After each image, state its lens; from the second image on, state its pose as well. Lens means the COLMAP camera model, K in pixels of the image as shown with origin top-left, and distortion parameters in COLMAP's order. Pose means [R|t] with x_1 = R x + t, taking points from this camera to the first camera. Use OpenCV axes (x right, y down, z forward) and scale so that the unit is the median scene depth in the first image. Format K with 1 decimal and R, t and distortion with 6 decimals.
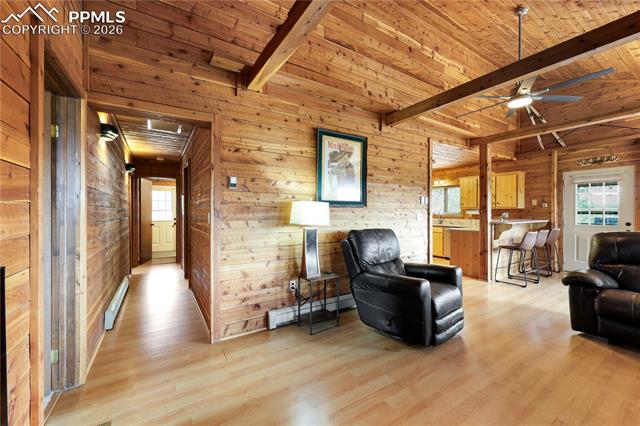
lens RADIAL K [[257.8, 0, 322.2], [0, 257.8, 214.0], [0, 0, 1]] dist [-0.002100, -0.000217]
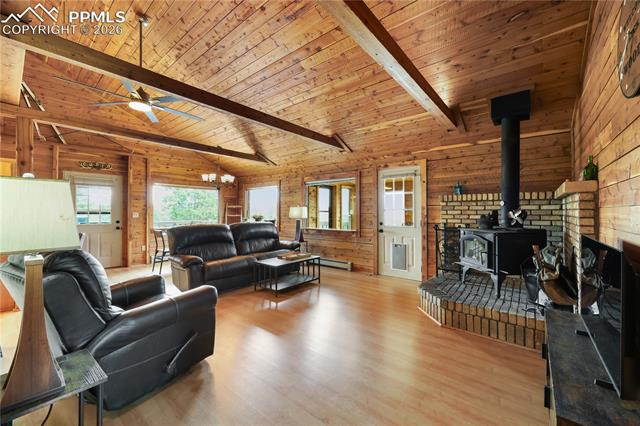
lens RADIAL K [[257.8, 0, 319.2], [0, 257.8, 210.6], [0, 0, 1]] dist [-0.002100, -0.000217]
pose [[-0.308826, 0.006461, 0.951097, -0.299865], [0.005593, 0.999972, -0.004977, -0.003741], [-0.951102, 0.003782, -0.308854, 0.437344]]
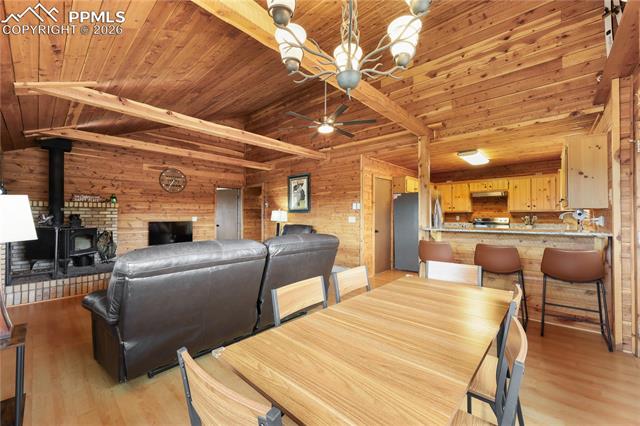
lens RADIAL K [[257.8, 0, 319.1], [0, 257.8, 212.8], [0, 0, 1]] dist [-0.002100, -0.000217]
pose [[0.267666, -0.004464, -0.963501, 1.346048], [-0.005576, 0.999965, -0.006182, -0.010824], [0.963496, 0.007027, 0.267632, 0.425935]]
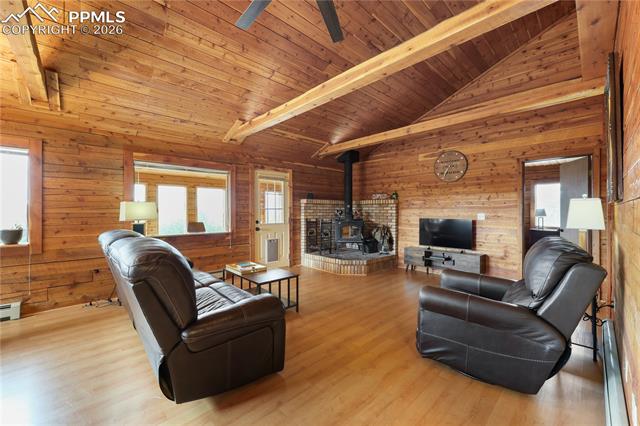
lens RADIAL K [[257.8, 0, 316.6], [0, 257.8, 210.3], [0, 0, 1]] dist [-0.002100, -0.000217]
pose [[-0.982999, -0.000894, -0.183610, 0.567809], [-0.001600, 0.999992, 0.003699, -0.008010], [0.183605, 0.003930, -0.982992, 0.976121]]
